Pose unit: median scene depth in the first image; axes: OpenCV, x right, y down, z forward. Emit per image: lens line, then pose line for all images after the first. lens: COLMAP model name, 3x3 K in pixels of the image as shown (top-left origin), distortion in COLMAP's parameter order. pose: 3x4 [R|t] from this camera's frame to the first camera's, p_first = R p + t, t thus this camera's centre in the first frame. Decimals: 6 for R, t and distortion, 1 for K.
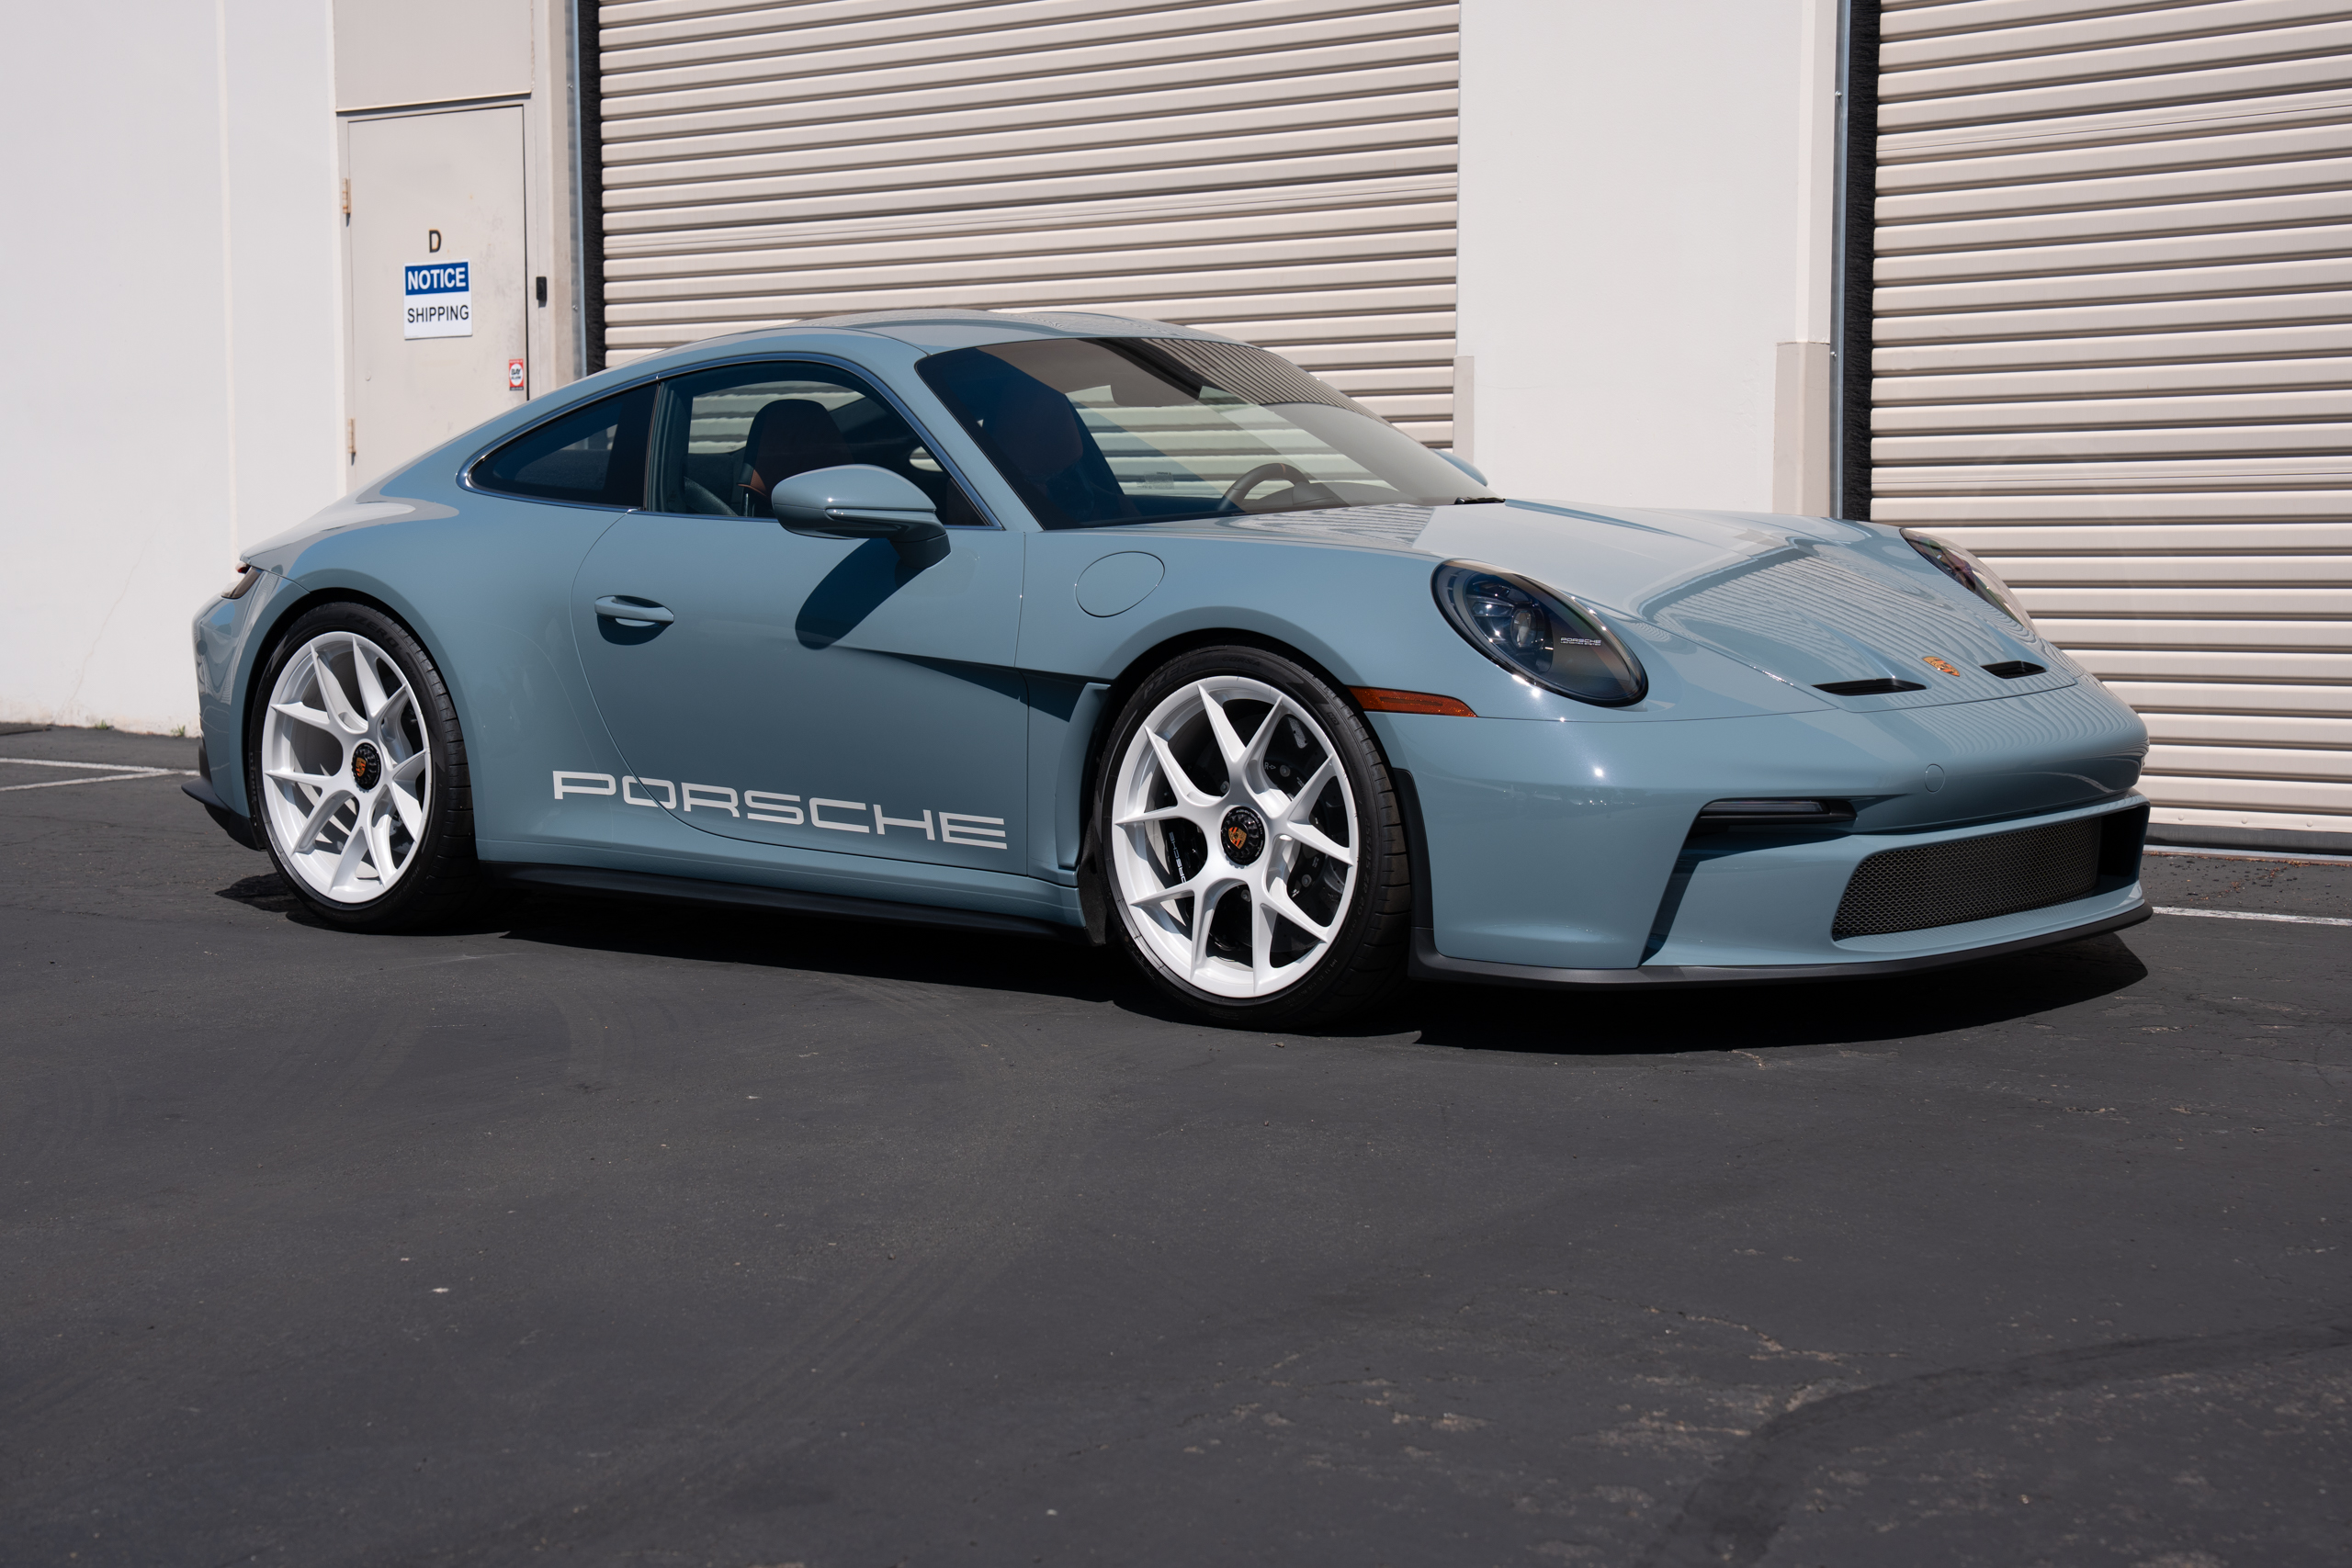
lens RADIAL K [[3745.3, 0, 1175.1], [0, 3745.3, 822.3], [0, 0, 1]] dist [0.233287, 0.056546]
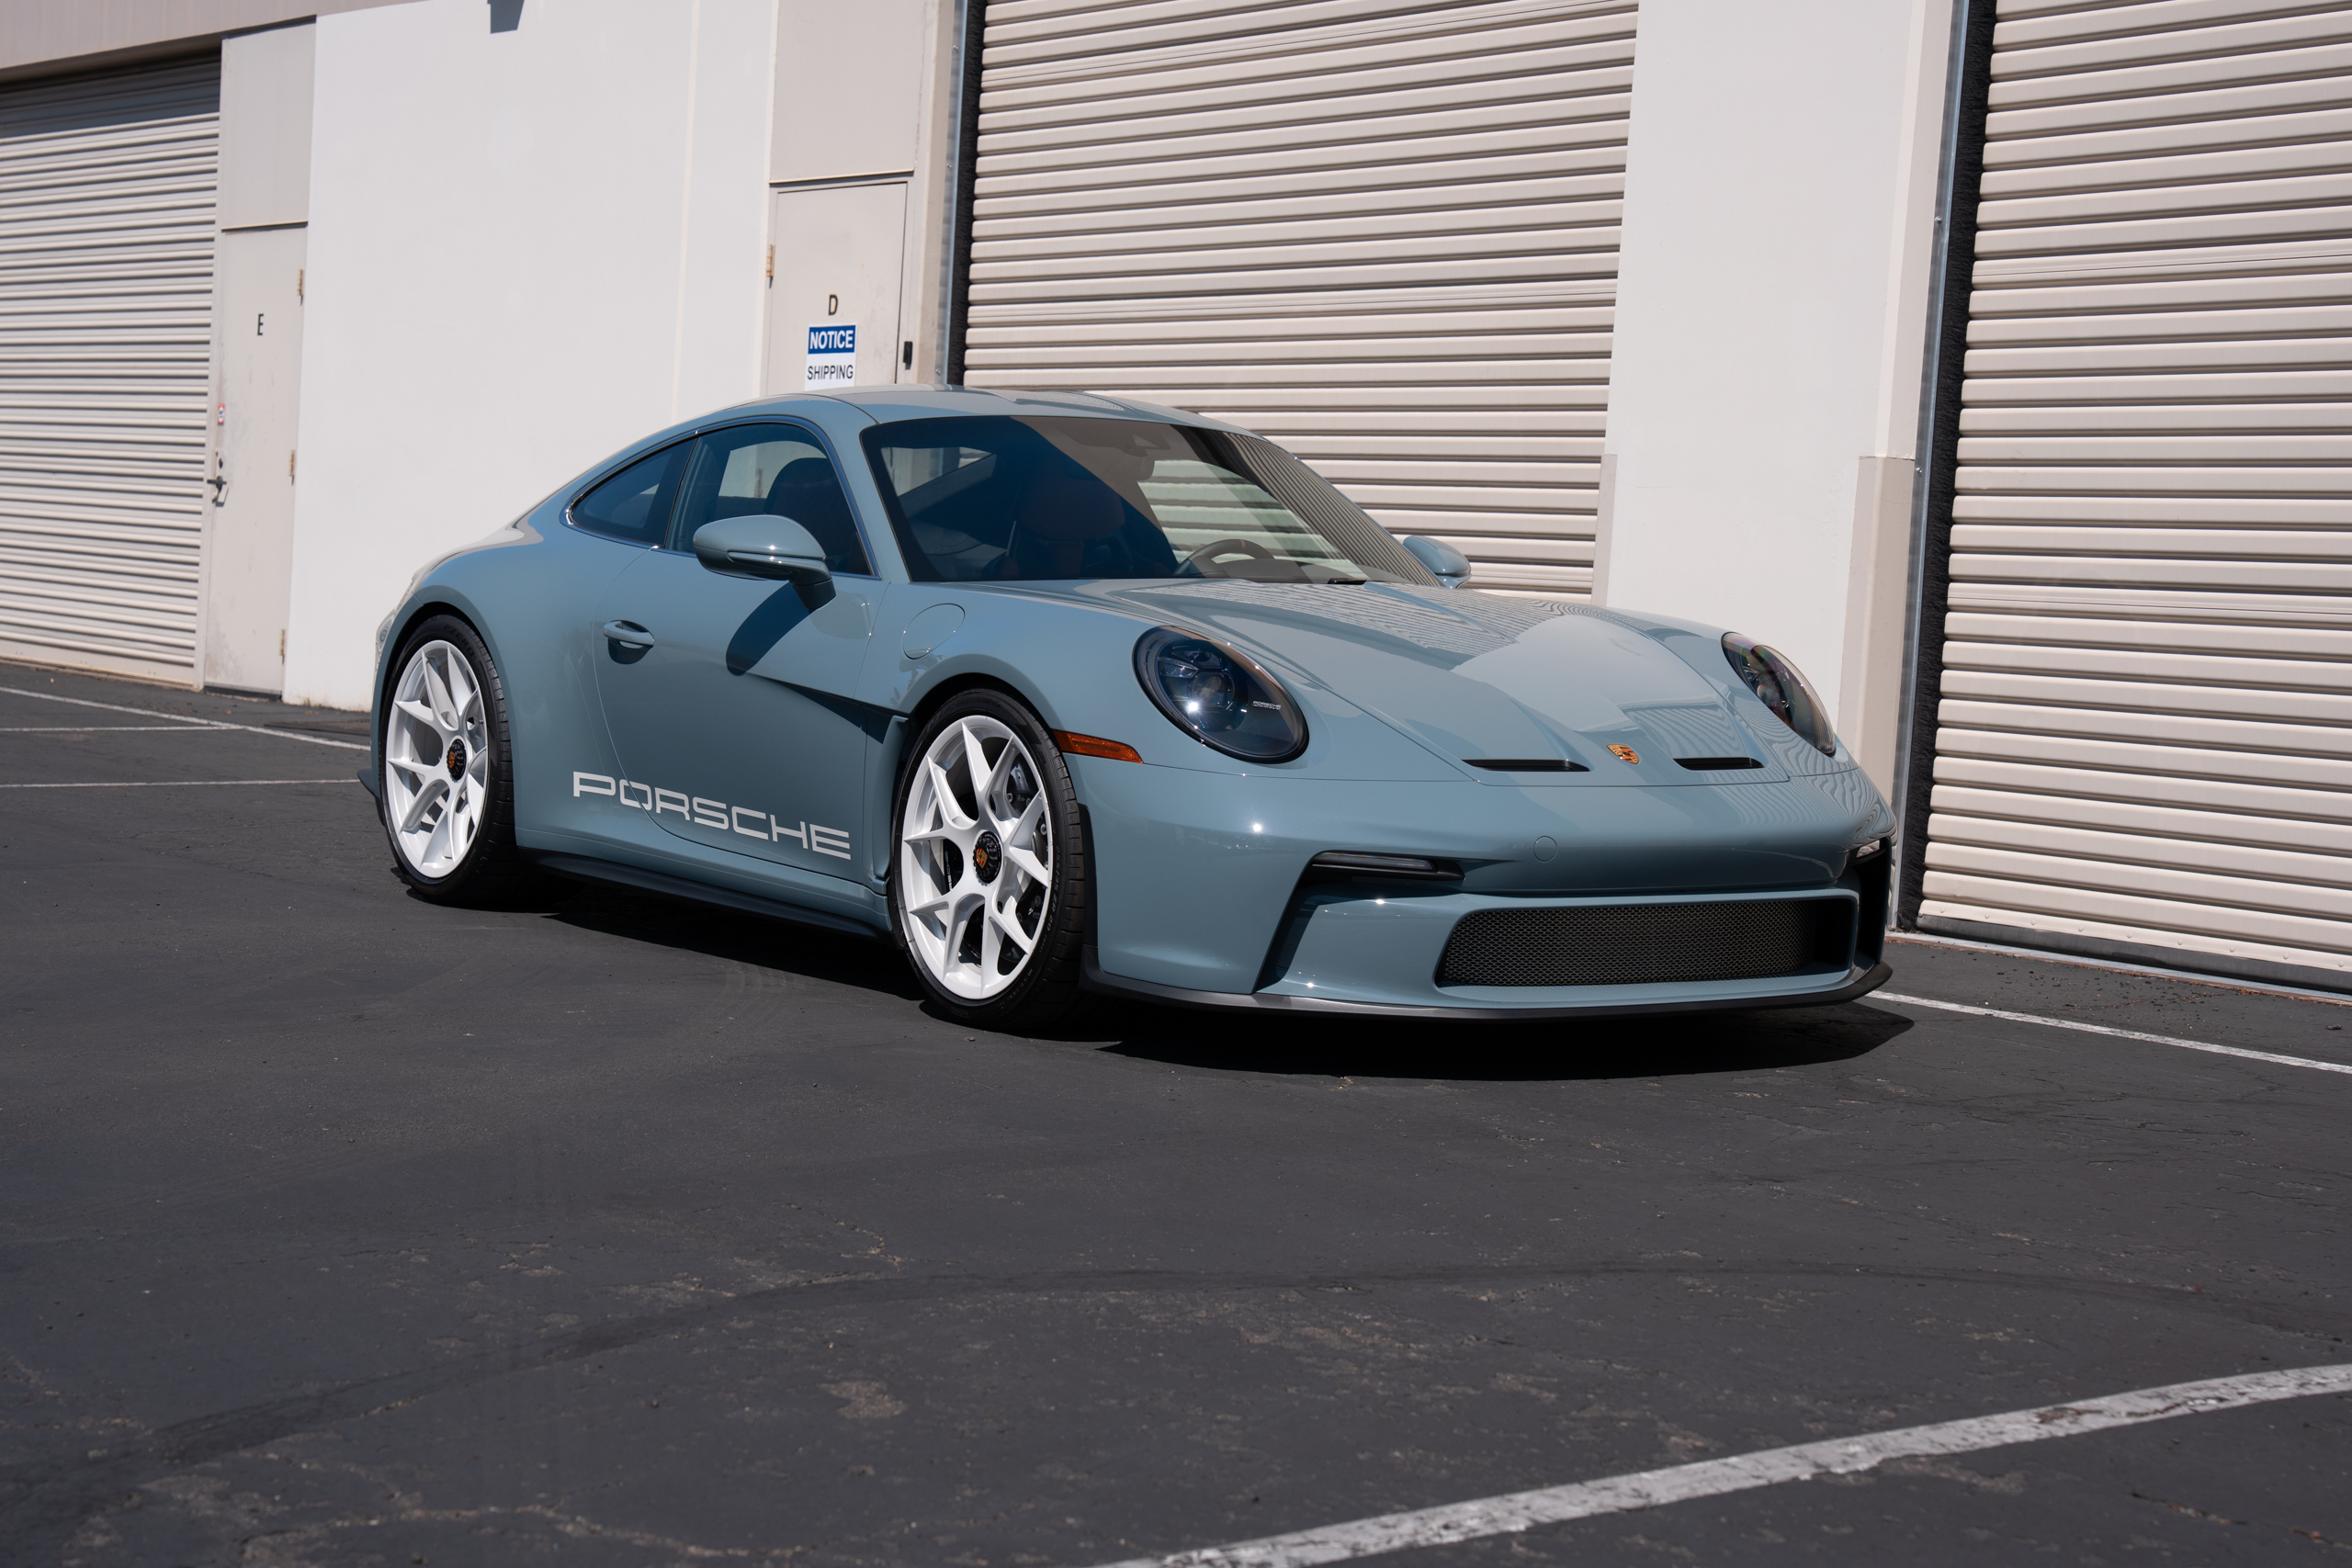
lens RADIAL K [[4020.7, 0, 1176.1], [0, 4020.7, 842.3], [0, 0, 1]] dist [0.279305, 0.052158]
pose [[0.968157, 0.075017, -0.238841, 0.313396], [-0.080111, 0.996718, -0.011675, 0.007576], [0.237181, 0.030437, 0.970989, -0.146667]]
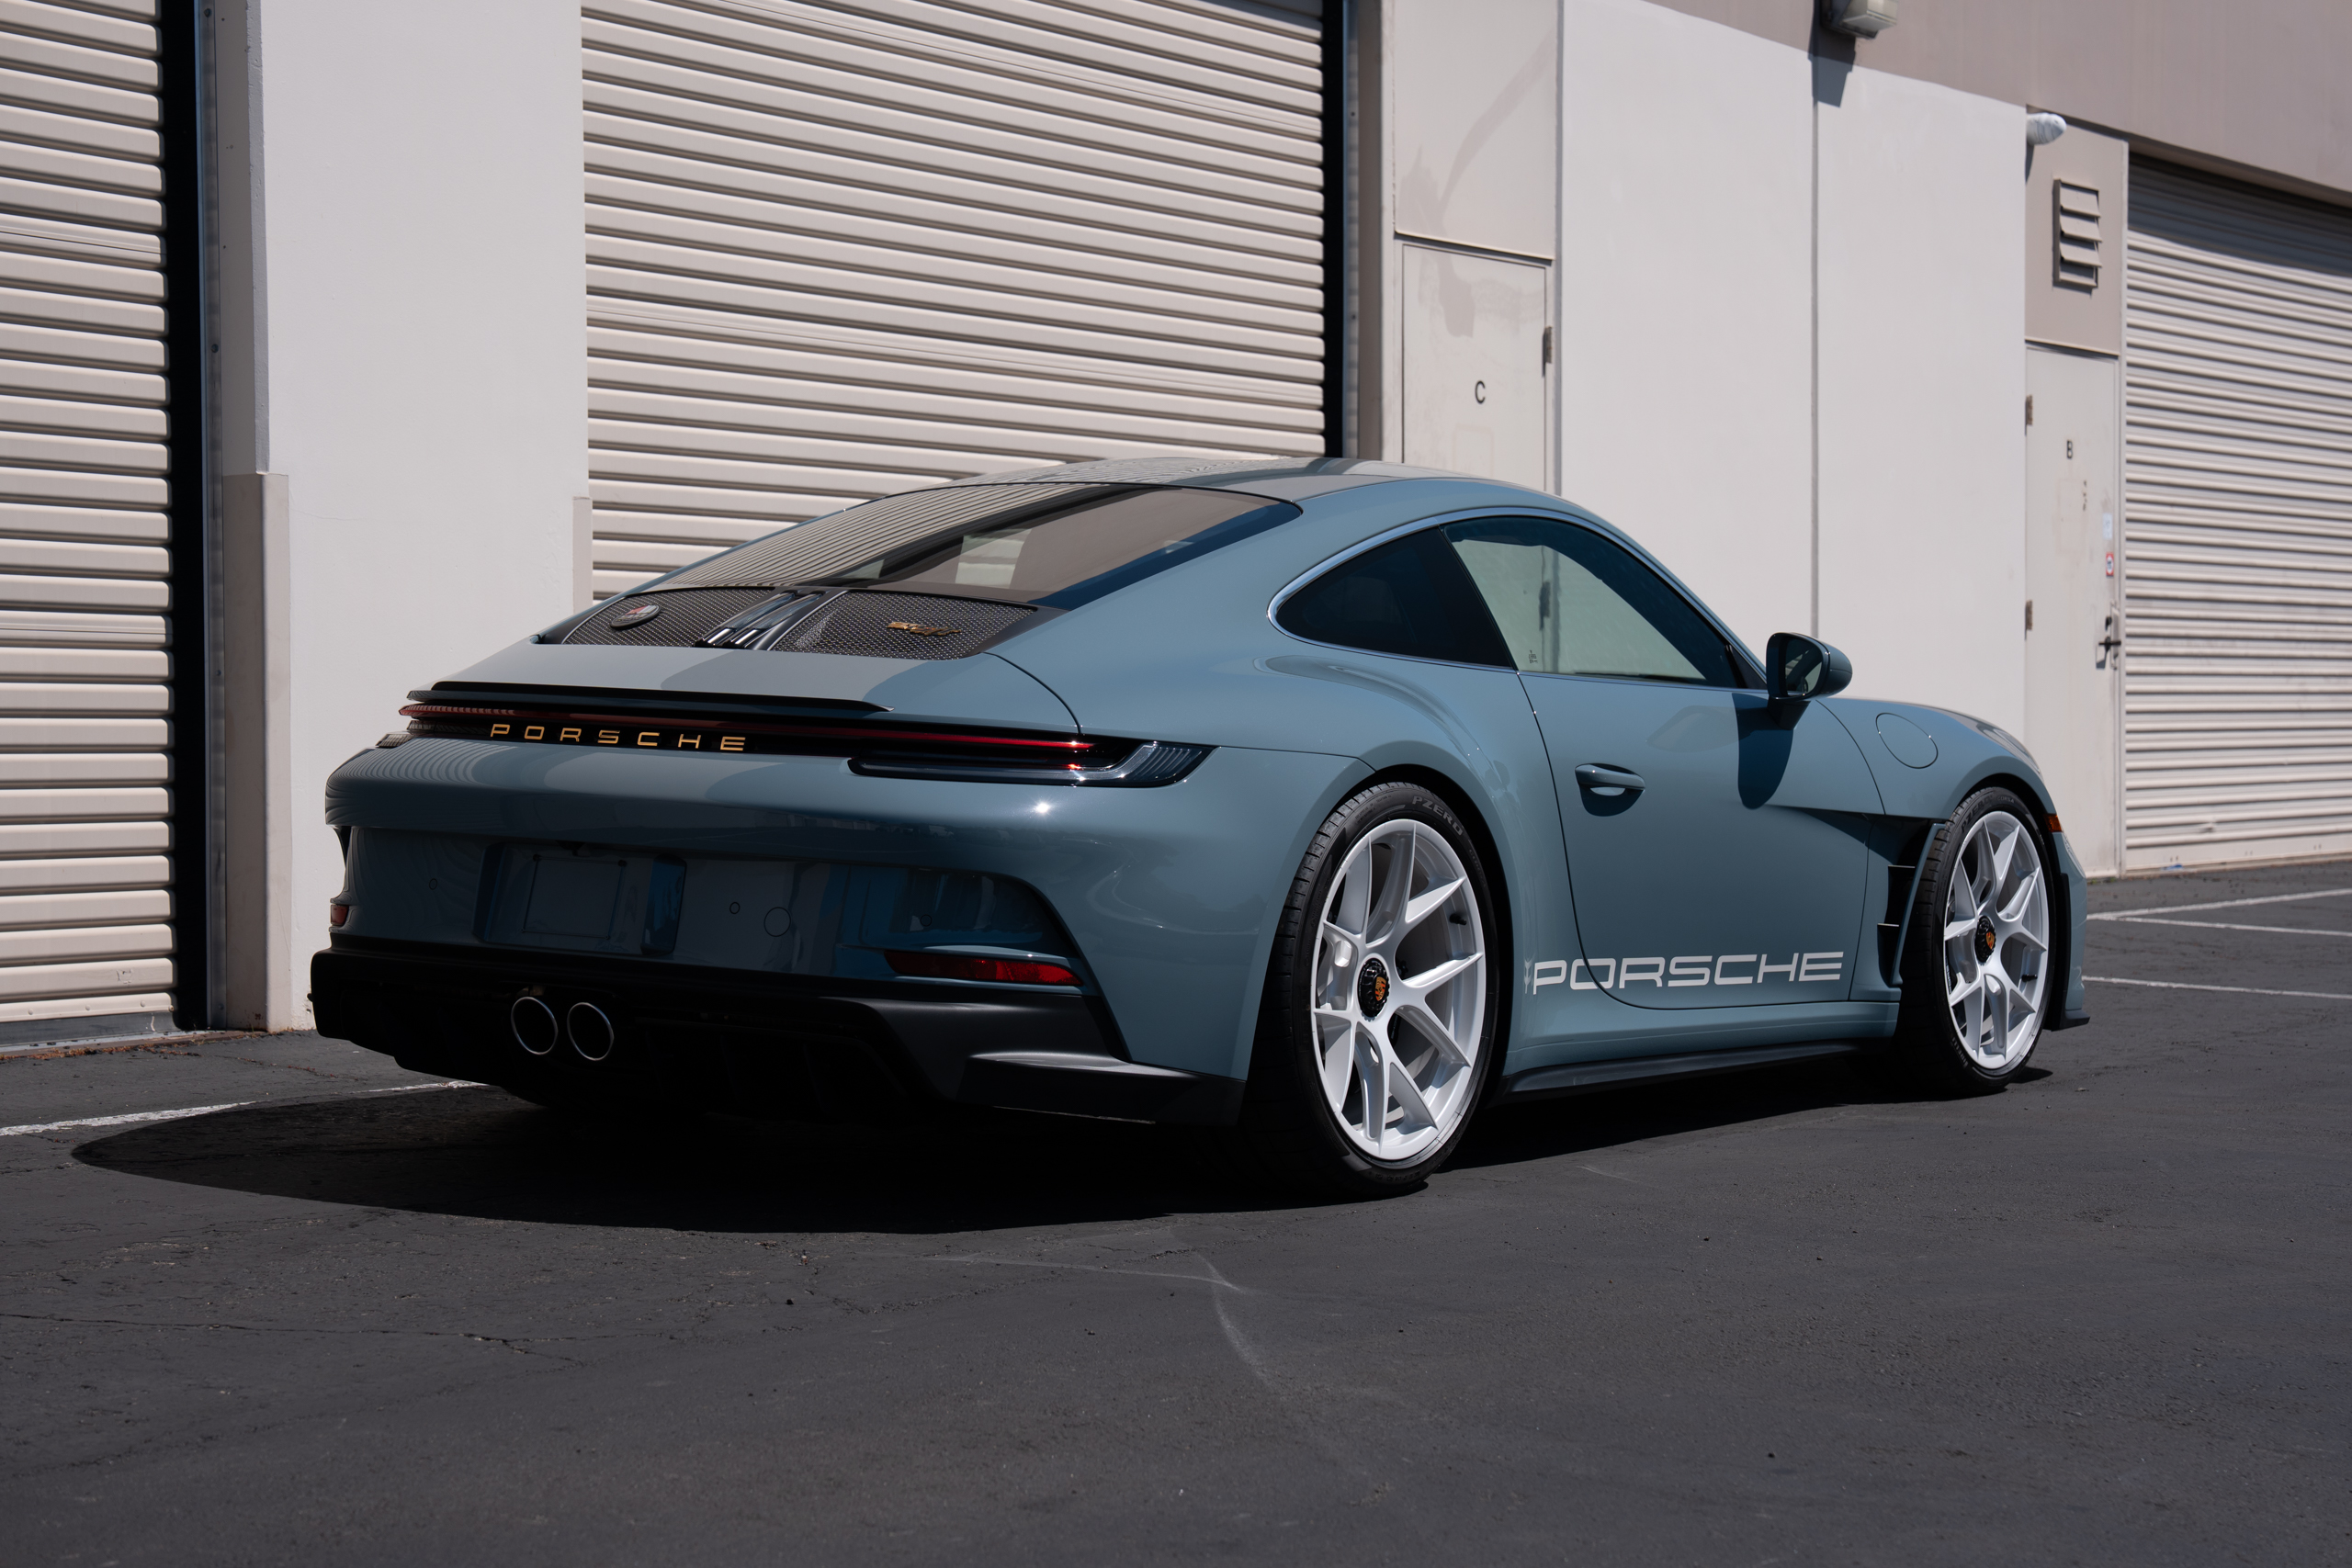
lens RADIAL K [[4536.9, 0, 1176.0], [0, 4536.9, 784.0], [0, 0, 1]] dist [0.183358, 0.074105]
pose [[-0.128897, -0.016301, 0.991524, -1.248821], [0.074850, 0.996853, 0.026119, -0.092505], [-0.988829, 0.077583, -0.127271, 1.251978]]
